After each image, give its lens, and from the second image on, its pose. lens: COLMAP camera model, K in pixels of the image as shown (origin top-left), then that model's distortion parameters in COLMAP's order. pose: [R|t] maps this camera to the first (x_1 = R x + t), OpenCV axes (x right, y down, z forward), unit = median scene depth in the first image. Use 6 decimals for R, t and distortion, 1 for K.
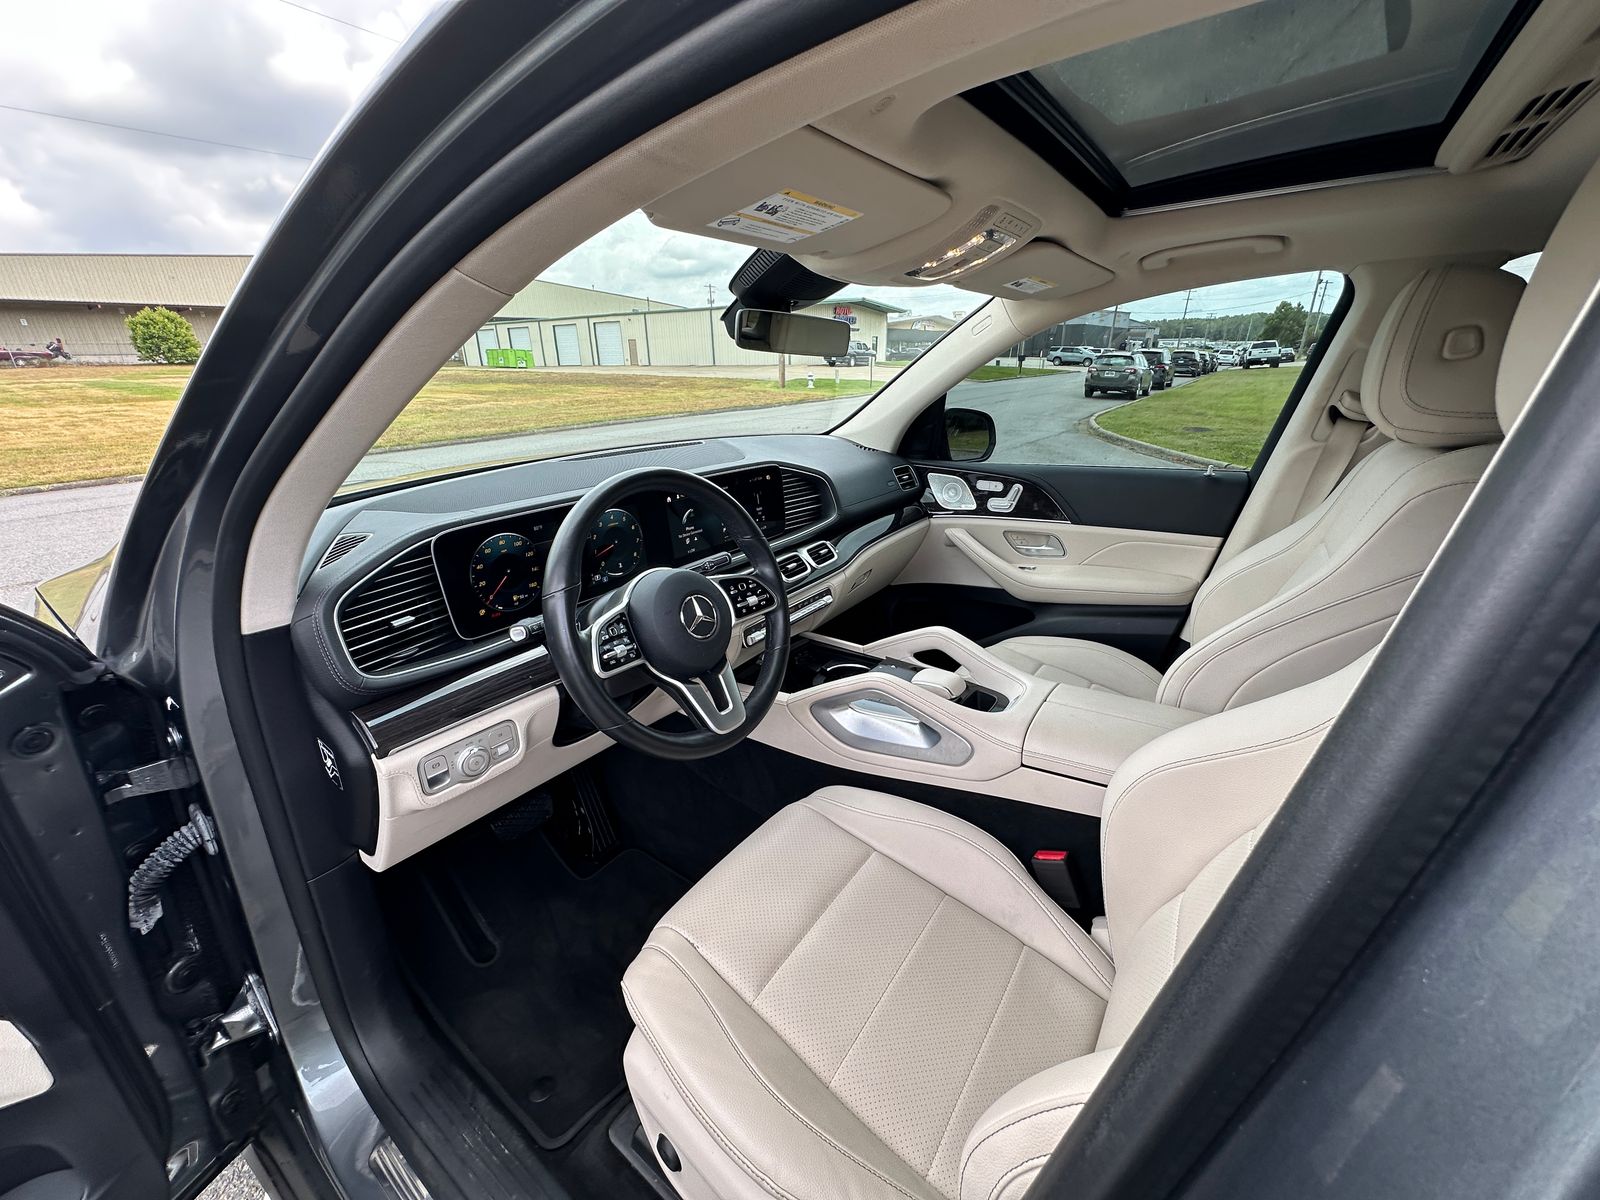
lens RADIAL K [[642.3, 0, 800.0], [0, 642.3, 600.0], [0, 0, 1]] dist [0.000464, -0.000292]
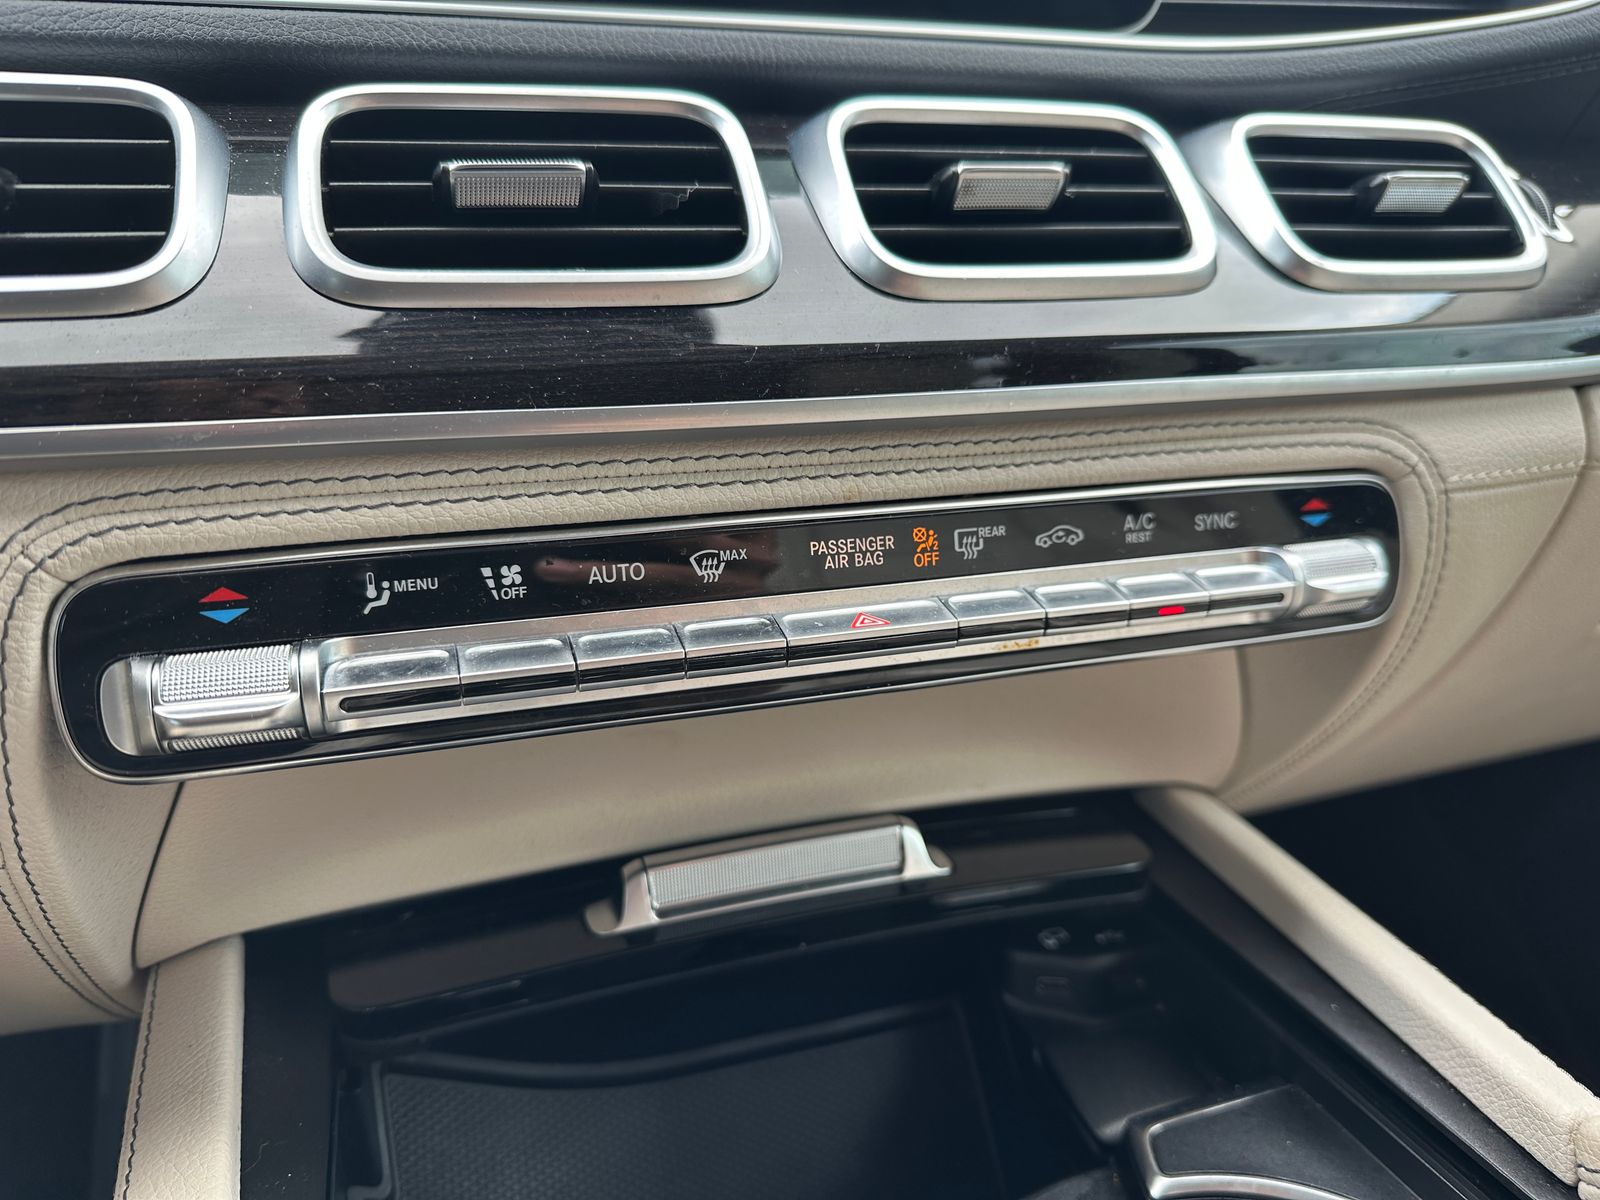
lens RADIAL K [[1179.7, 0, 800.0], [0, 1179.7, 600.0], [0, 0, 1]] dist [0.006429, -0.001912]
pose [[0.810881, 0.195053, -0.551749, 0.072435], [-0.213494, 0.976439, 0.031425, 0.015847], [0.544878, 0.092313, 0.833418, 0.690517]]
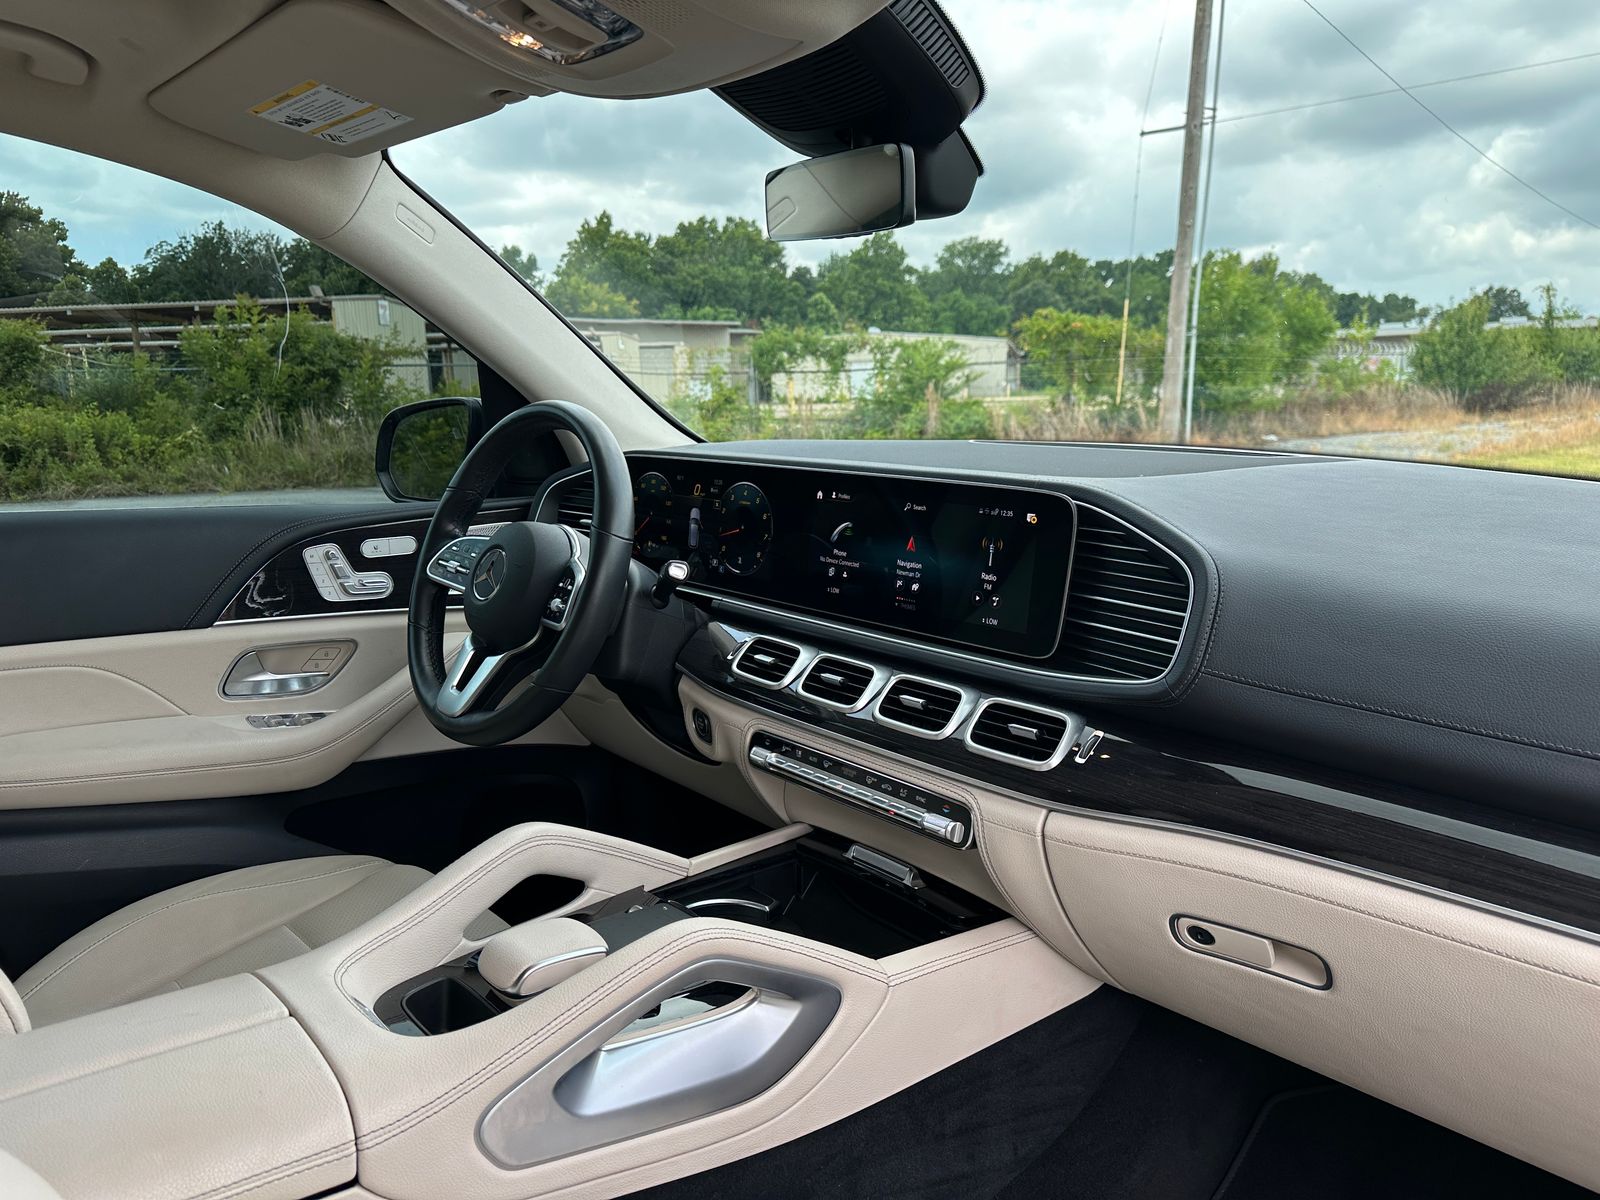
lens RADIAL K [[1109.9, 0, 785.7], [0, 1109.9, 634.9], [0, 0, 1]] dist [0.044206, -0.042988]
pose [[-0.224435, 0.226089, -0.947899, 0.618951], [-0.335364, 0.895378, 0.292967, -0.246248], [0.914964, 0.383643, -0.125132, 0.842551]]
